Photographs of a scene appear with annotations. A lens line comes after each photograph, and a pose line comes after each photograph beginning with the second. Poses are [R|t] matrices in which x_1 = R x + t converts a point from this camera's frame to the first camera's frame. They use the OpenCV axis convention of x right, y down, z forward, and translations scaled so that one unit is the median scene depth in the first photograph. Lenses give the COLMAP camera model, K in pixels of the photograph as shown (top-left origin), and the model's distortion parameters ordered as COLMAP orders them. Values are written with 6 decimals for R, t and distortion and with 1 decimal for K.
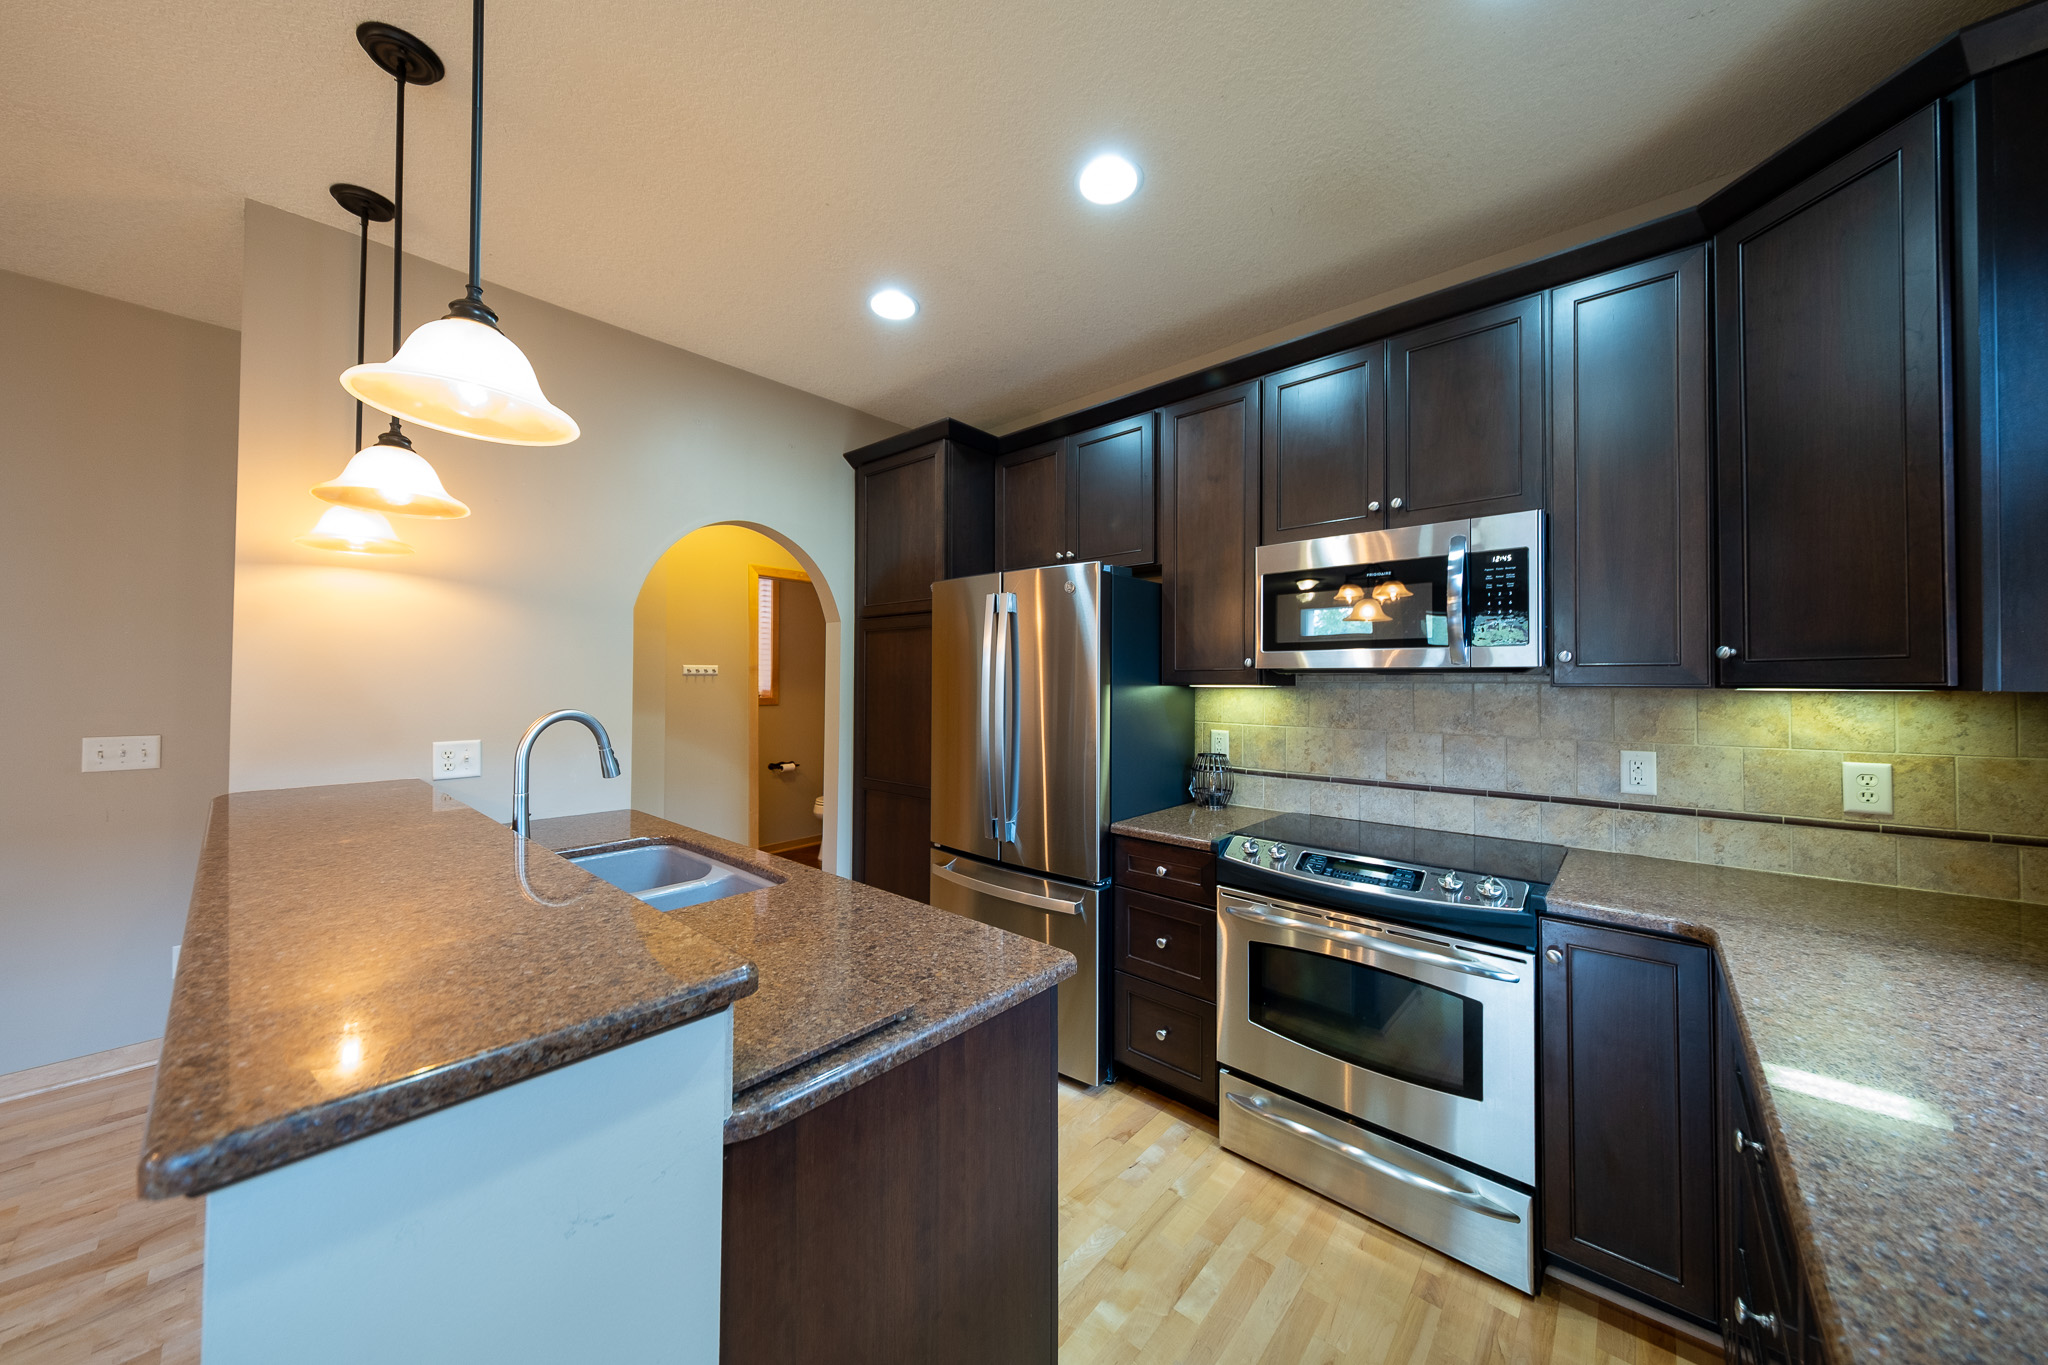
lens RADIAL K [[690.7, 0, 1011.2], [0, 690.7, 668.7], [0, 0, 1]] dist [0.005262, -0.001156]
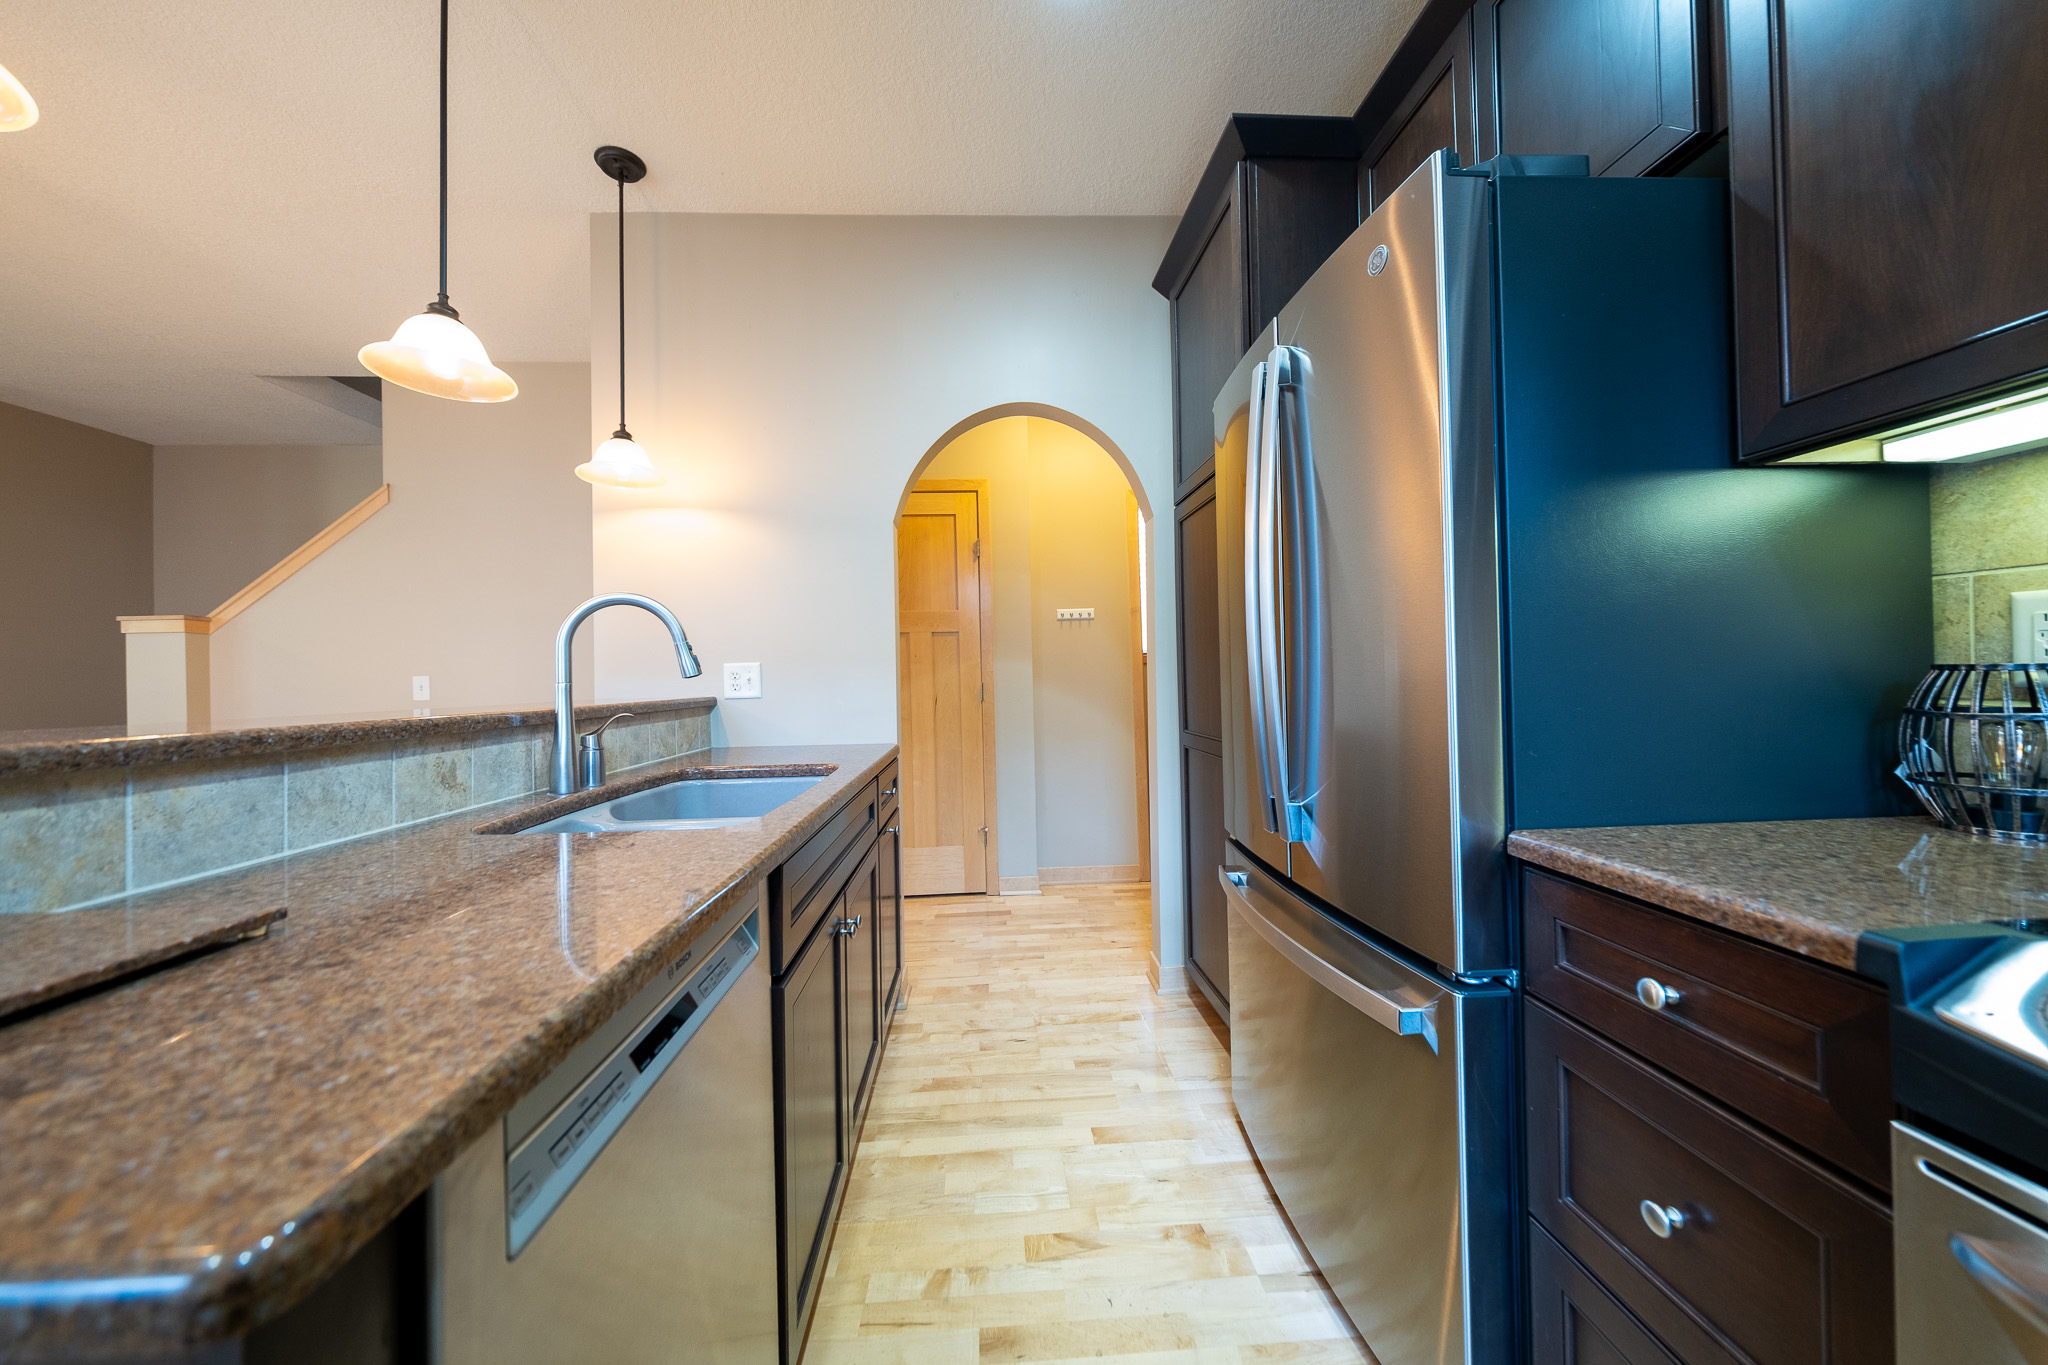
lens RADIAL K [[690.7, 0, 1019.7], [0, 690.7, 674.2], [0, 0, 1]] dist [0.005262, -0.001156]
pose [[0.711385, -0.020622, -0.702500, 0.228647], [0.033919, 0.999412, 0.005010, 0.130767], [0.701984, -0.027393, 0.711666, 0.554352]]
